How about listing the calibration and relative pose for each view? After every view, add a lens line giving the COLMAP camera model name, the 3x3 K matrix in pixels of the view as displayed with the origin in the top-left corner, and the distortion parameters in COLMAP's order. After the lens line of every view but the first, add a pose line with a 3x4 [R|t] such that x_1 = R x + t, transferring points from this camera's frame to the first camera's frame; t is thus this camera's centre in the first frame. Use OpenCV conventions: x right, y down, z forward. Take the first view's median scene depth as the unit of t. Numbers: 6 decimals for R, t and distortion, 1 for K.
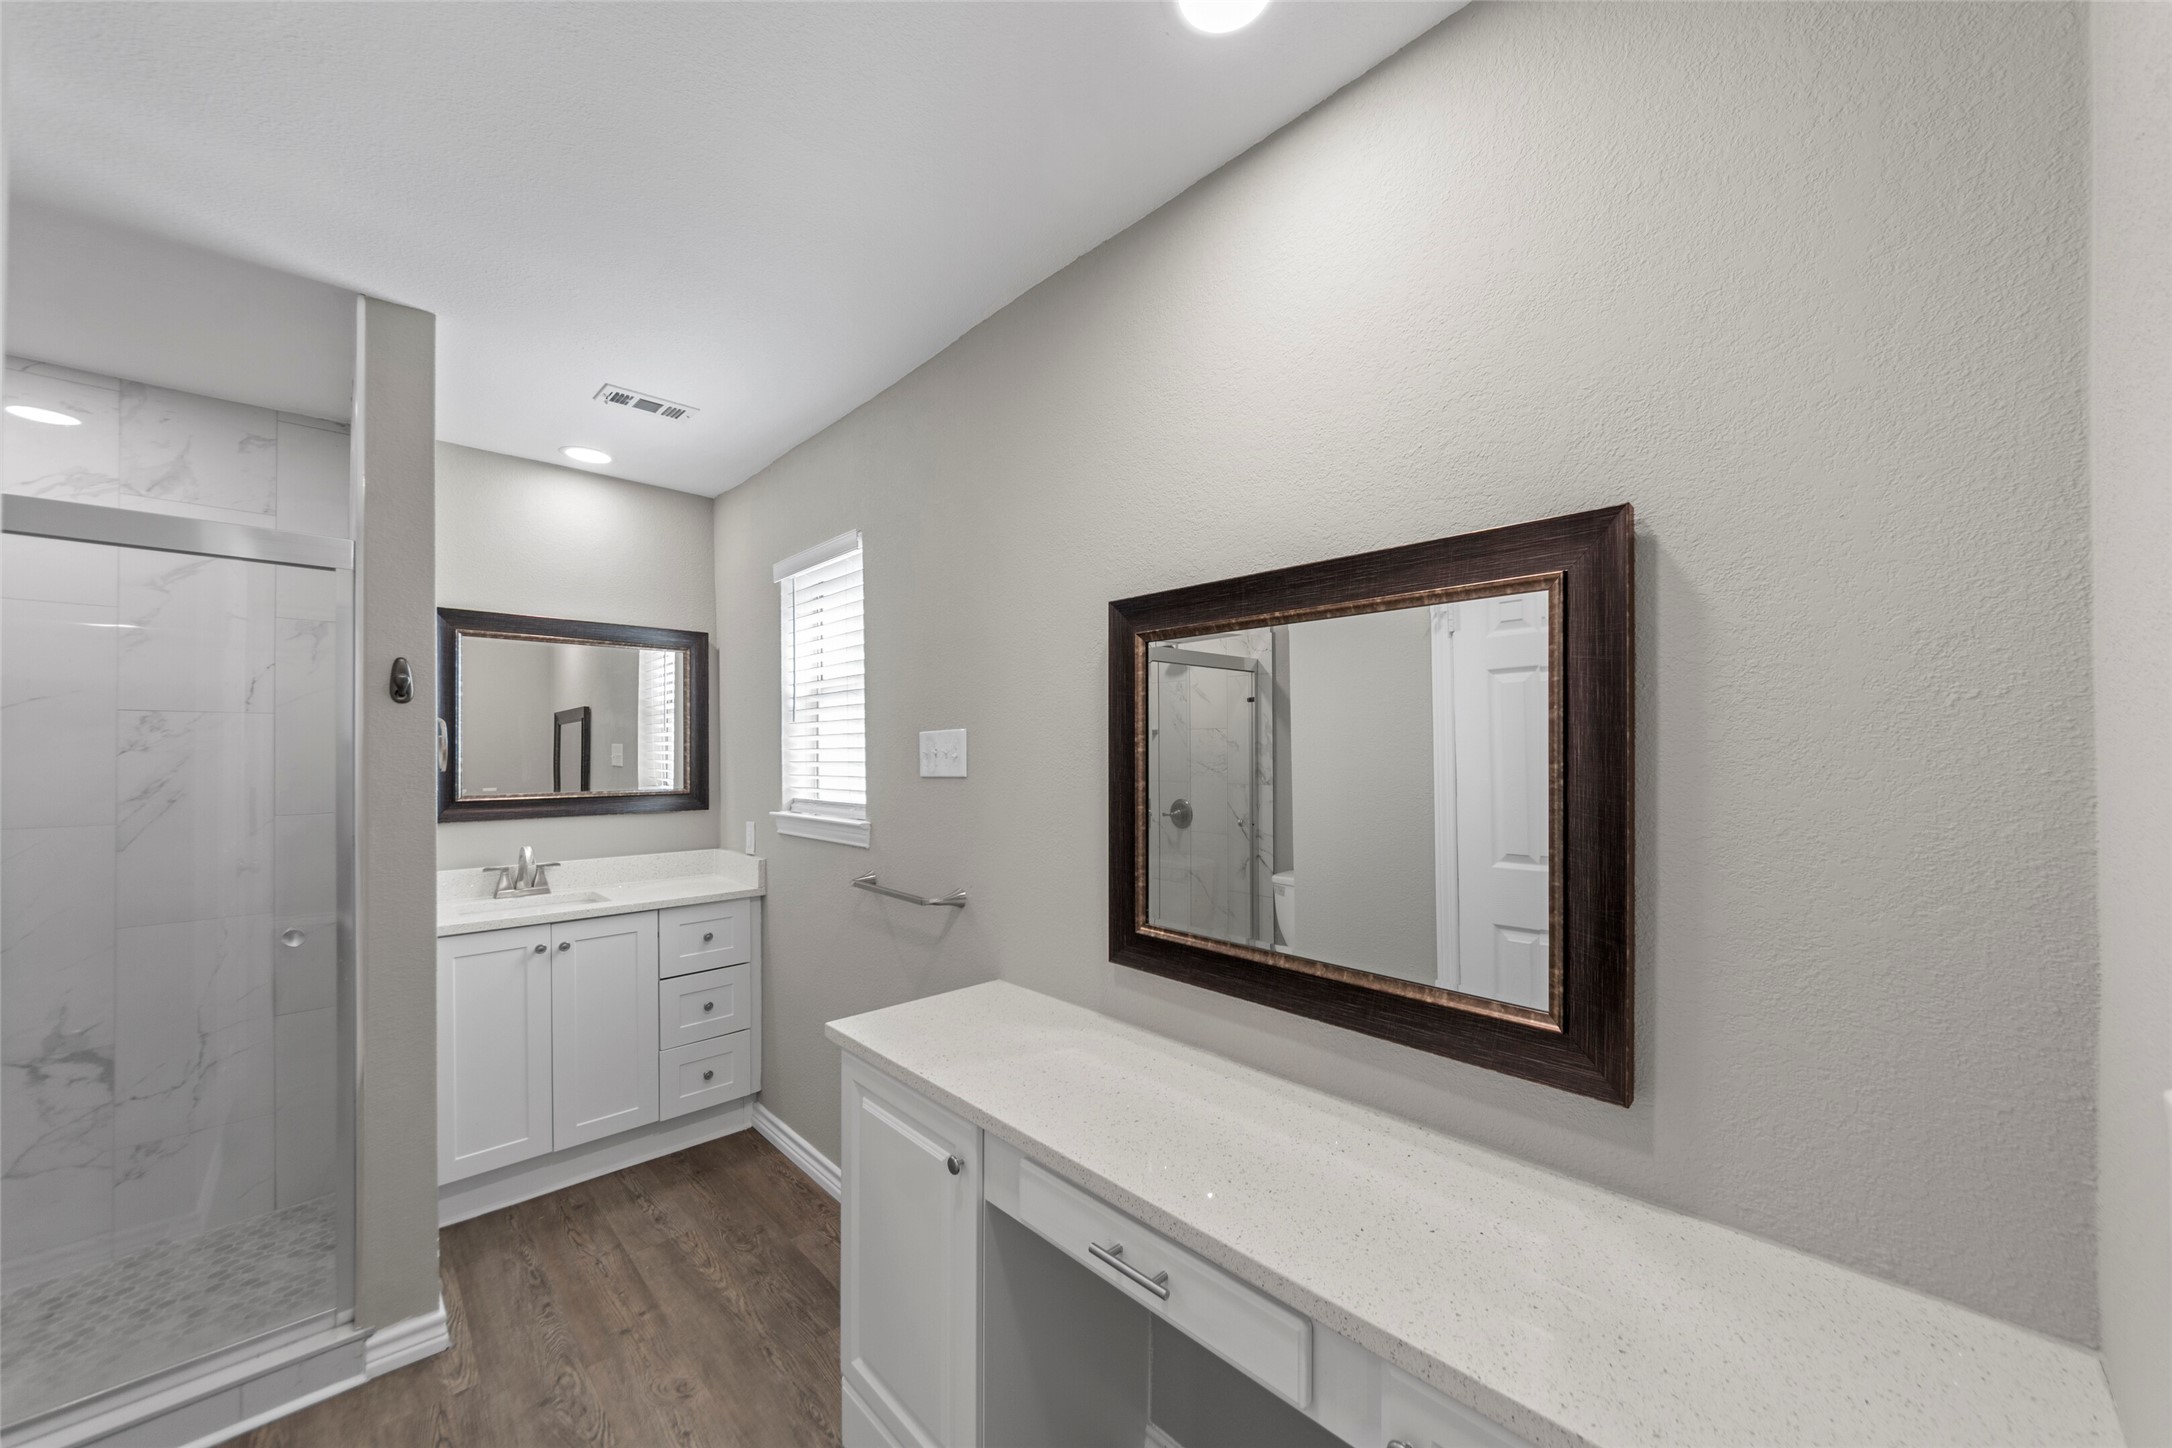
lens RADIAL K [[782.8, 0, 1090.2], [0, 782.8, 745.0], [0, 0, 1]] dist [-0.002083, -0.000271]
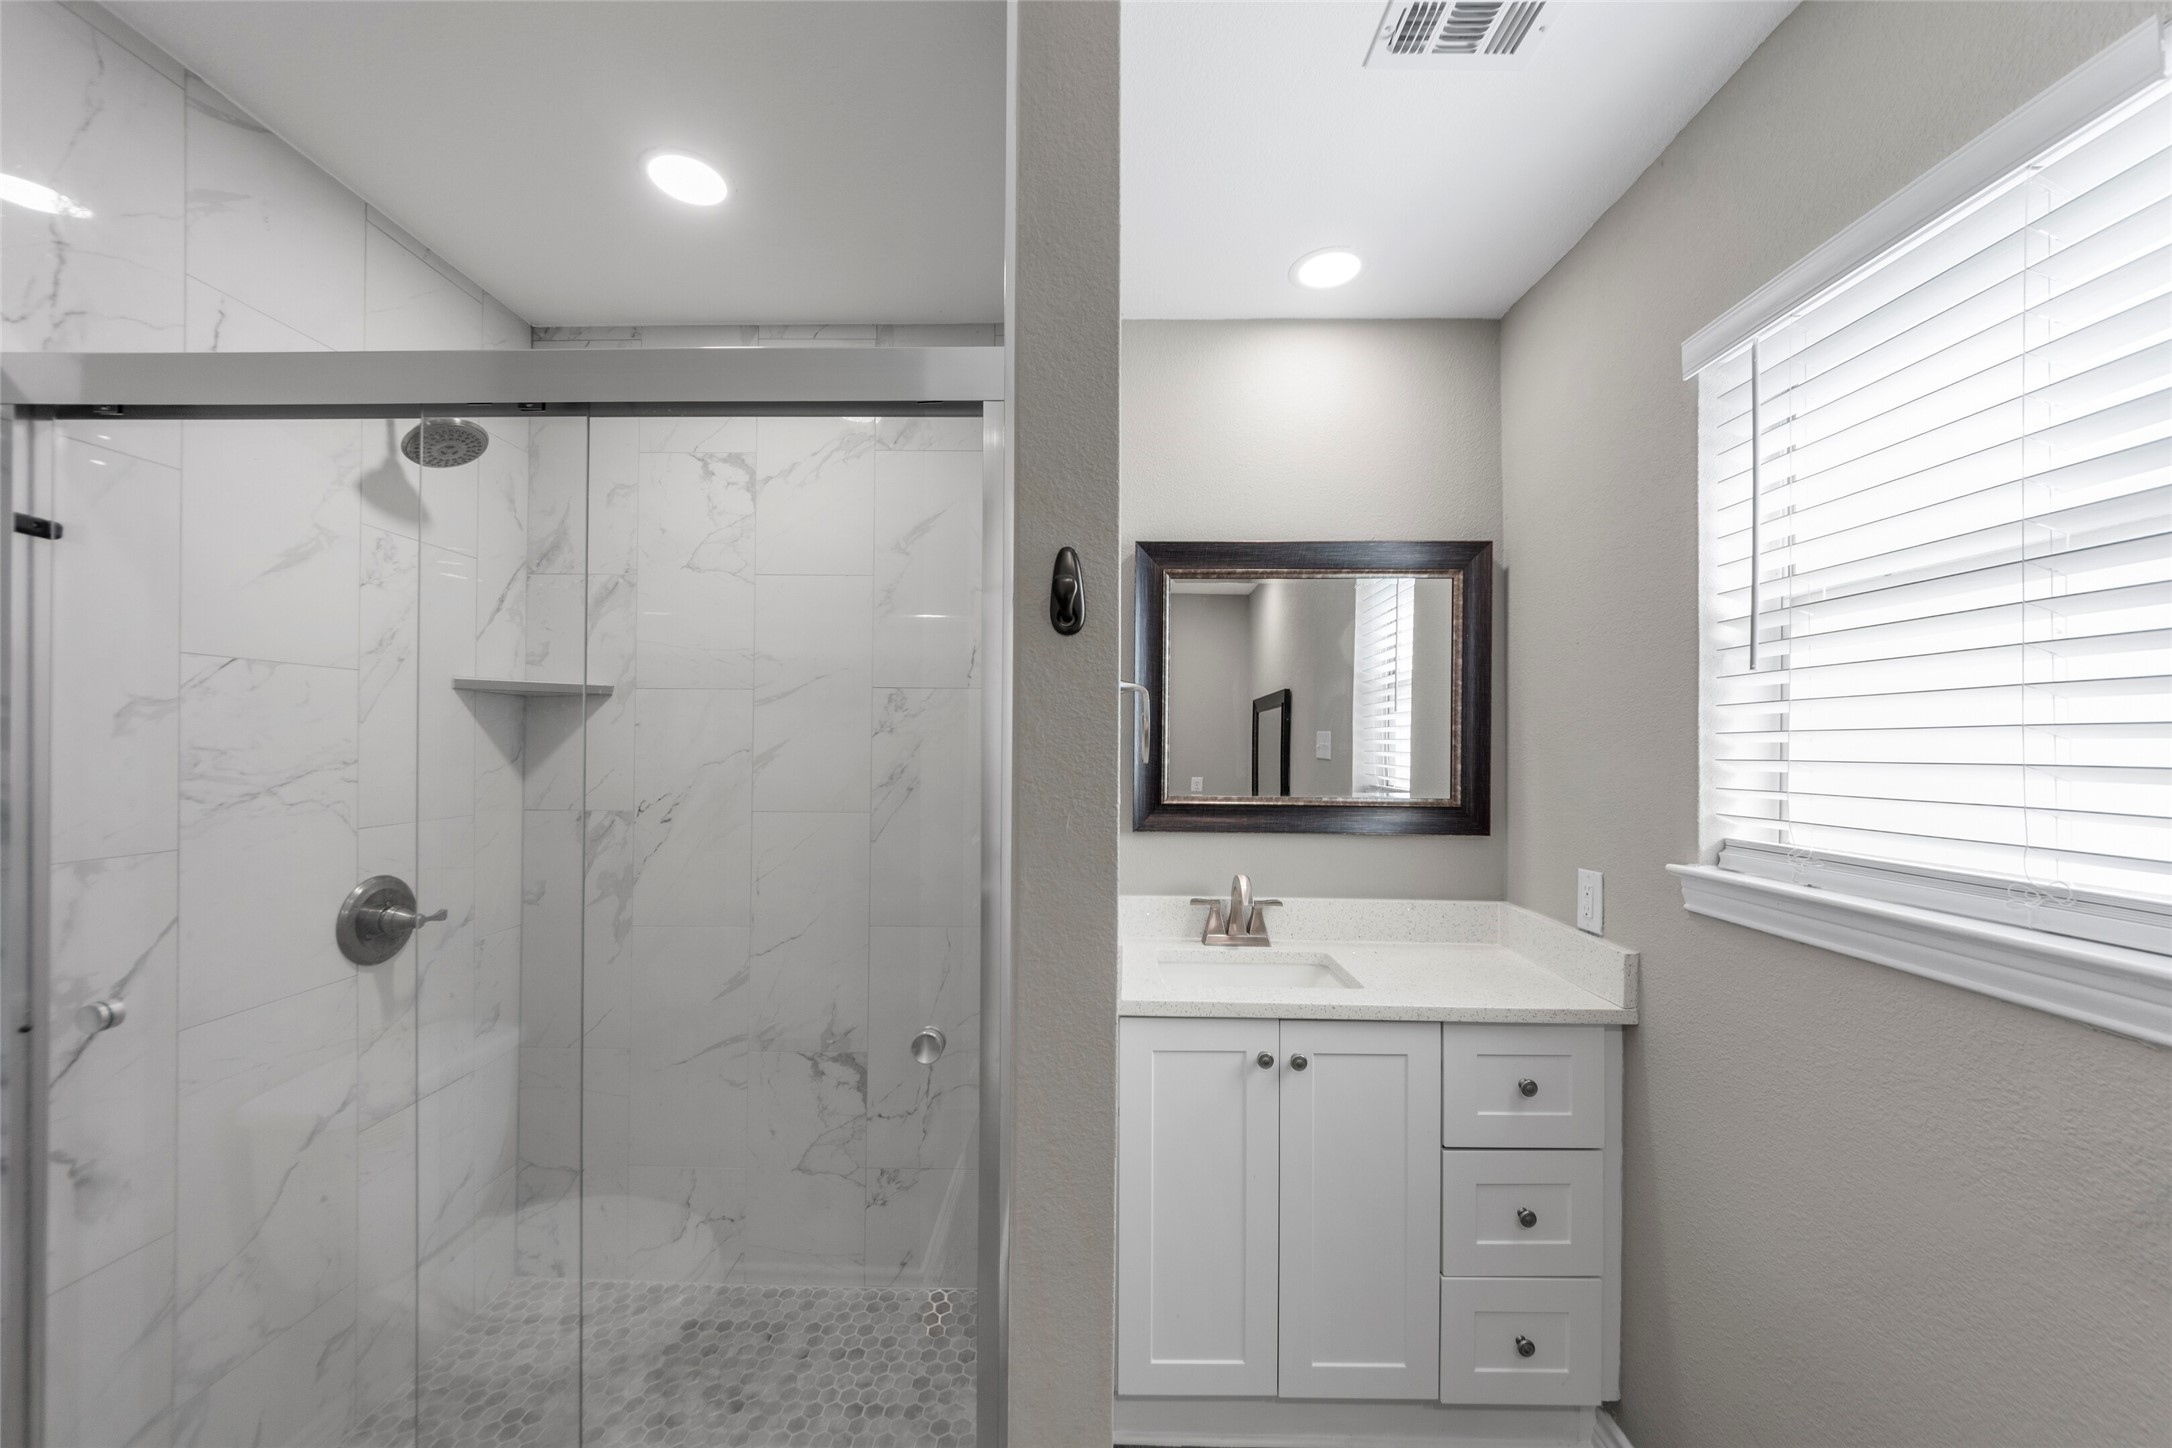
lens RADIAL K [[782.7, 0, 1088.7], [0, 782.7, 745.3], [0, 0, 1]] dist [0.001853, -0.000241]
pose [[0.702877, 0.010661, -0.711232, -0.337362], [-0.004663, 0.999935, 0.010380, 0.010000], [0.711296, -0.003979, 0.702881, 0.434612]]
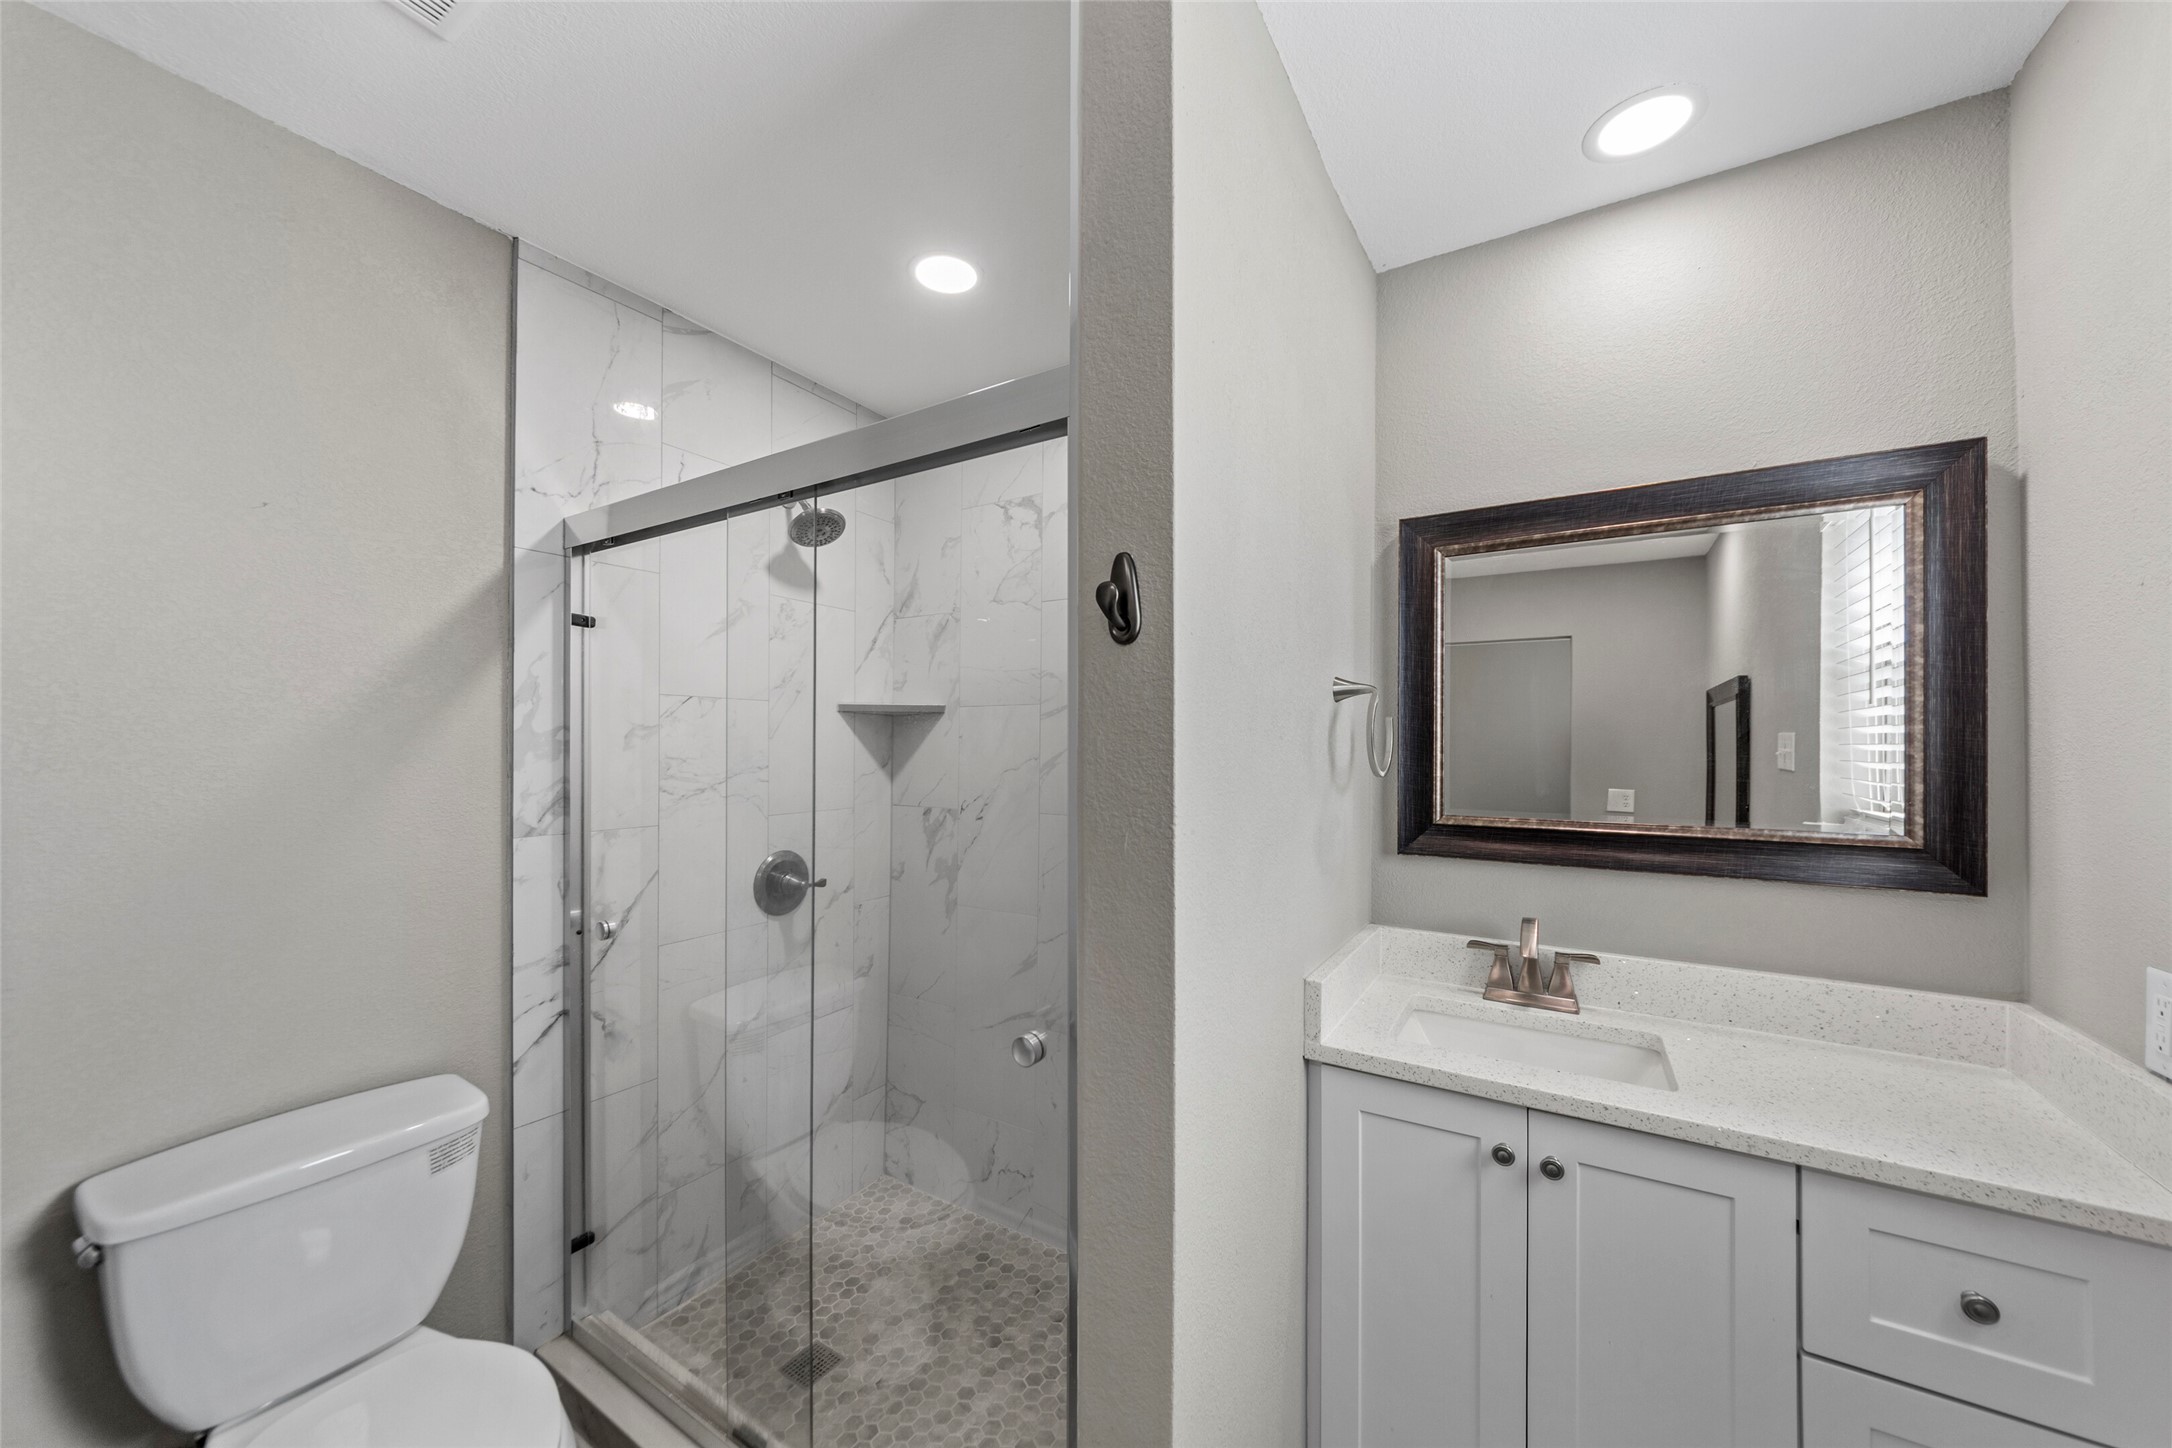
lens RADIAL K [[777.5, 0, 1084.9], [0, 777.5, 744.2], [0, 0, 1]] dist [0.016042, -0.010205]
pose [[0.246240, 0.002914, -0.969204, -0.274967], [0.003359, 0.999987, 0.003860, 0.005241], [0.969203, -0.004206, 0.246227, 0.577805]]
